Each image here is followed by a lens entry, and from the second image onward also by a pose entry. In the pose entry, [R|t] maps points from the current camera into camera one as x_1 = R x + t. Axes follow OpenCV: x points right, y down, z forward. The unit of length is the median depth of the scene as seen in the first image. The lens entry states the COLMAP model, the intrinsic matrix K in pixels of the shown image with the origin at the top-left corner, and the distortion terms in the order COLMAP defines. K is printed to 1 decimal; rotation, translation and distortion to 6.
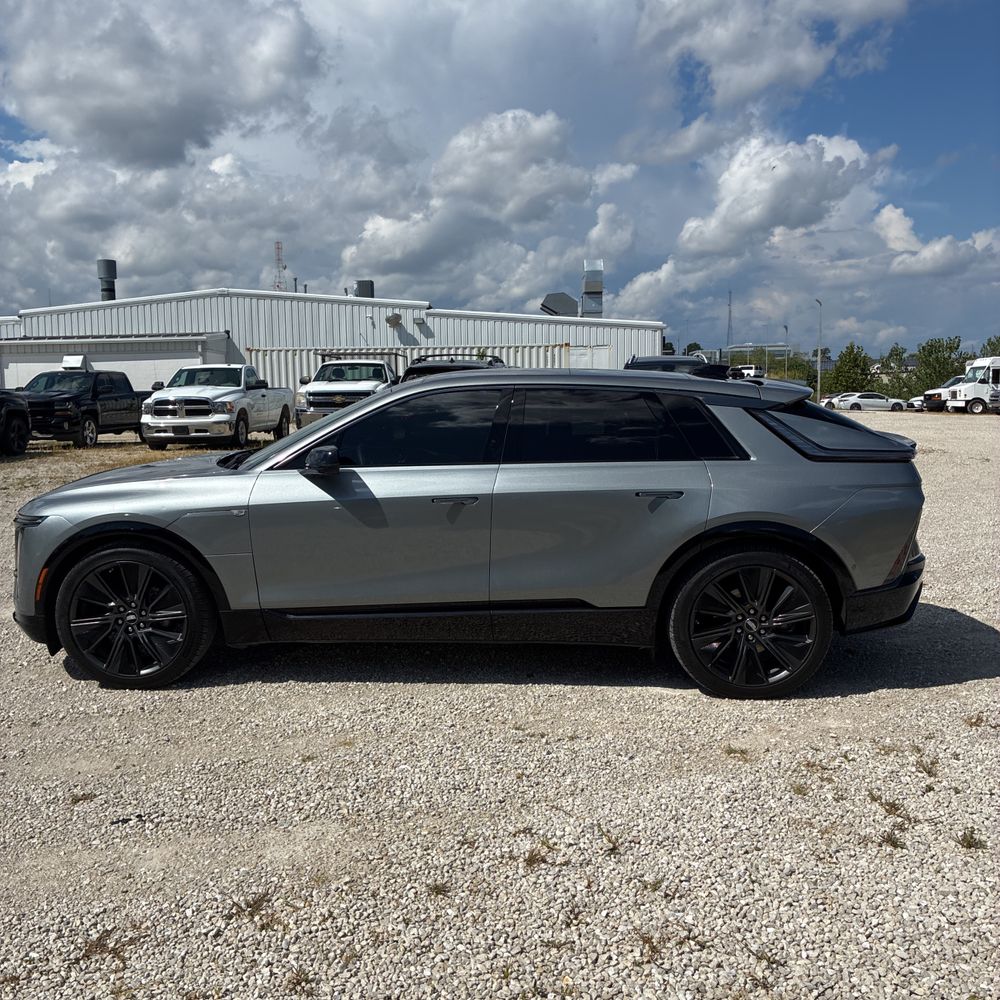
lens RADIAL K [[1035.7, 0, 486.2], [0, 1035.7, 526.4], [0, 0, 1]] dist [0.030435, 0.000000]
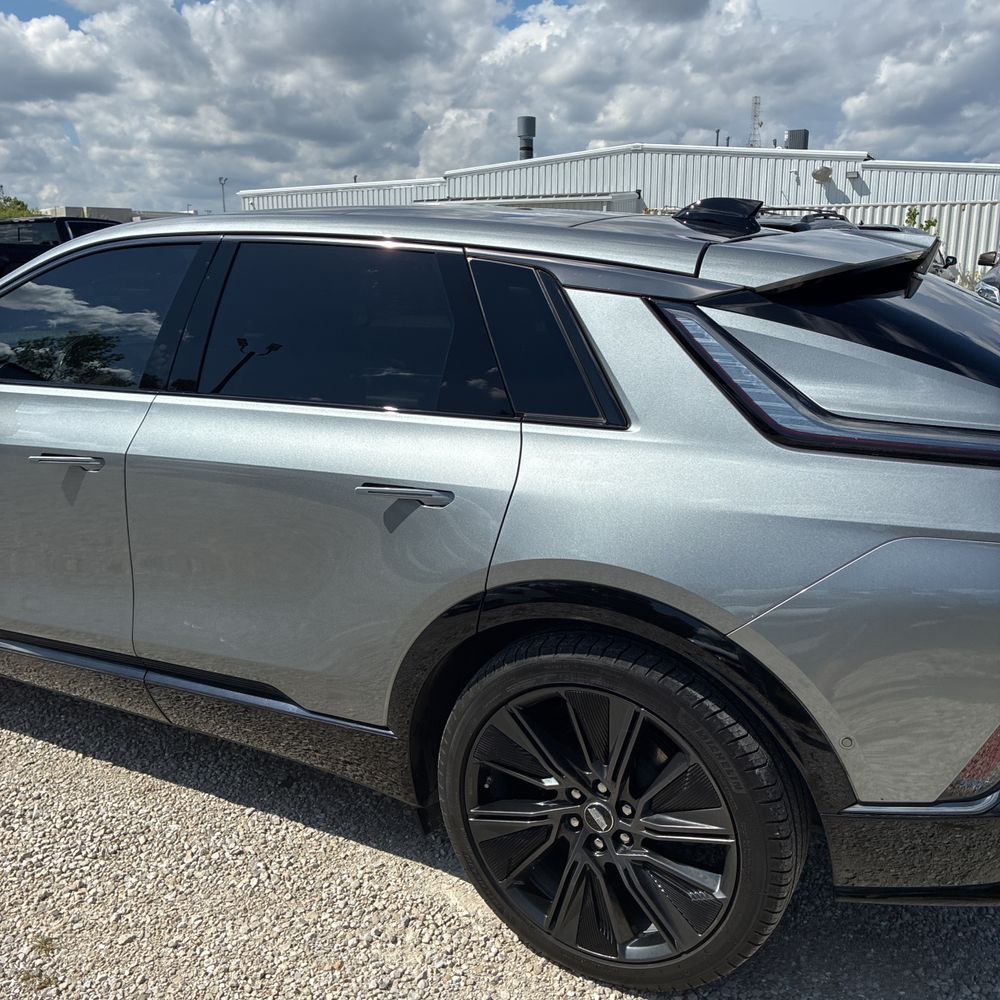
lens RADIAL K [[1035.7, 0, 504.2], [0, 1035.7, 507.1], [0, 0, 1]] dist [0.030435, 0.000000]
pose [[0.911112, 0.113974, -0.396087, 0.349658], [-0.071195, 0.990080, 0.121128, -0.074417], [0.405963, -0.082162, 0.910188, 0.567346]]
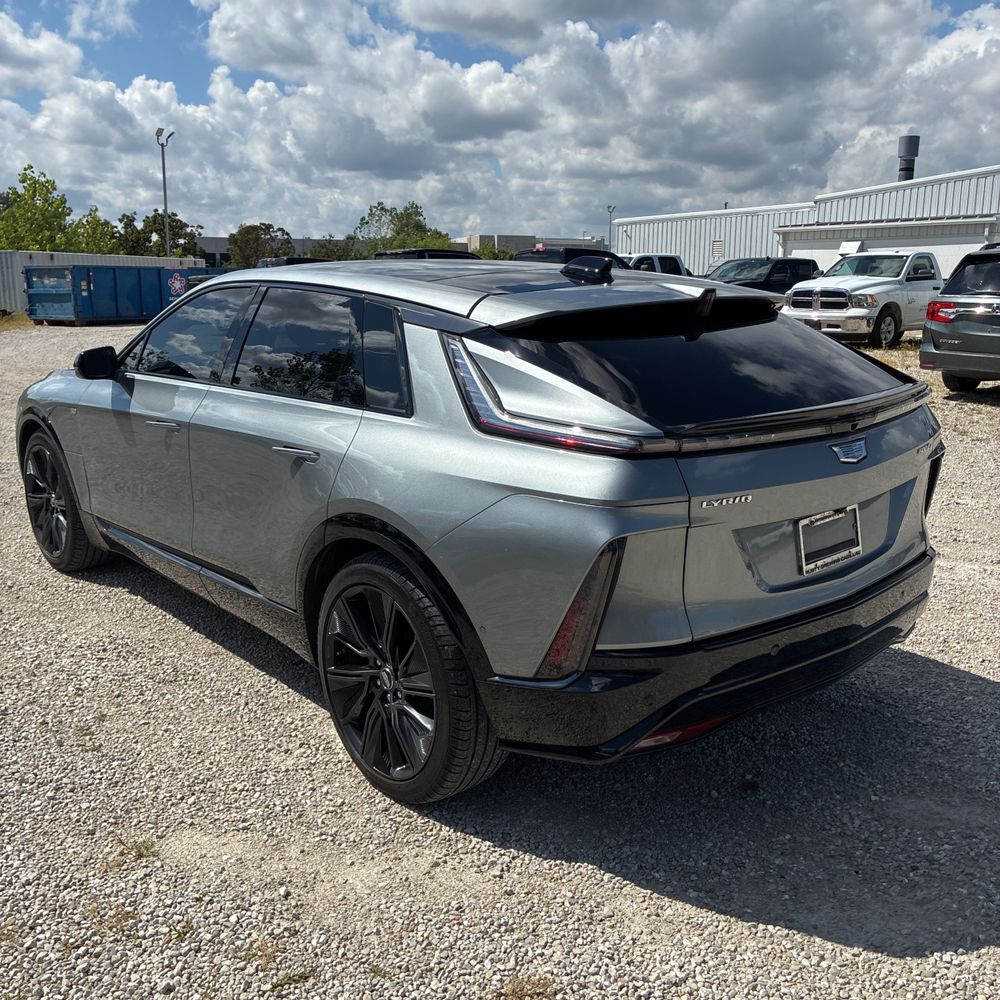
lens RADIAL K [[1035.7, 0, 490.7], [0, 1035.7, 506.5], [0, 0, 1]] dist [0.030435, 0.000000]
pose [[0.694200, 0.175888, -0.697961, 0.670403], [-0.114631, 0.984324, 0.134039, -0.092691], [0.710596, -0.013041, 0.703479, 0.564028]]
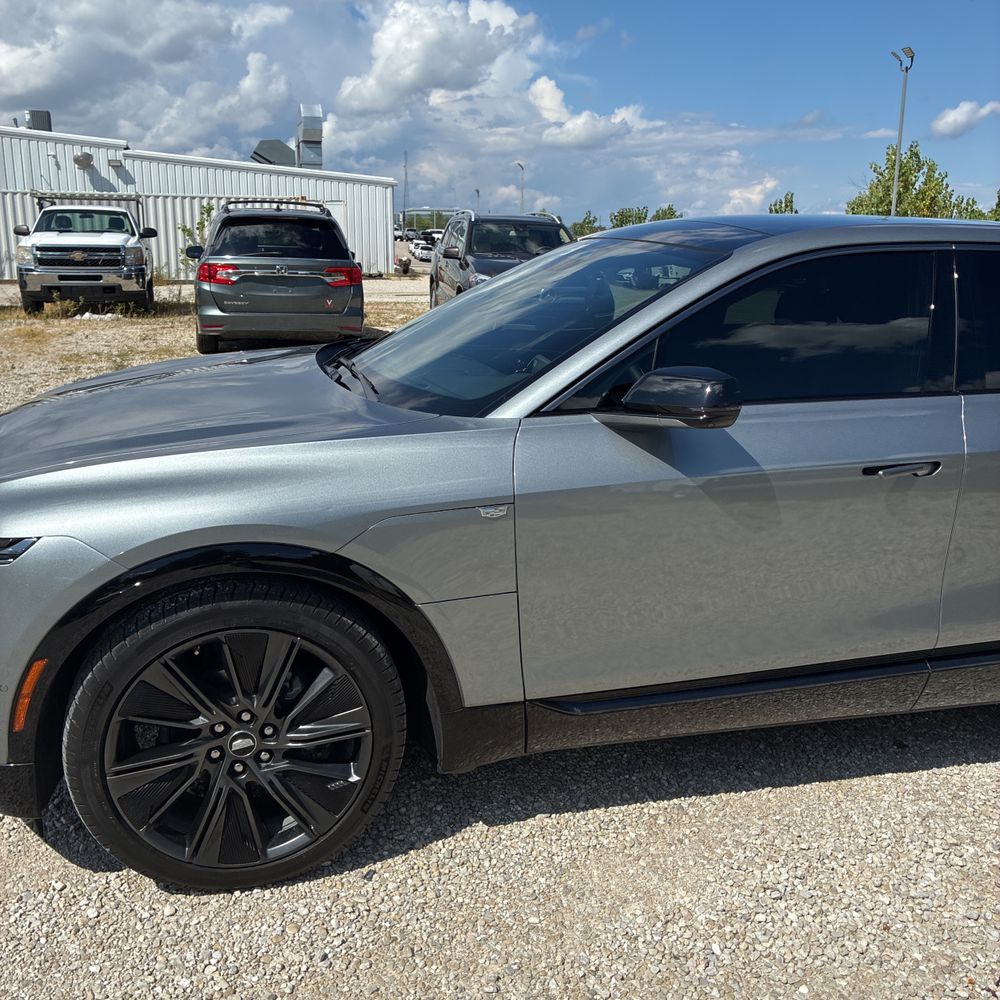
lens RADIAL K [[1035.7, 0, 493.0], [0, 1035.7, 499.0], [0, 0, 1]] dist [0.030435, 0.000000]
pose [[0.950281, -0.051676, 0.307075, -0.361550], [0.019922, 0.994203, 0.105658, -0.064796], [-0.310755, -0.094287, 0.945802, 0.525391]]
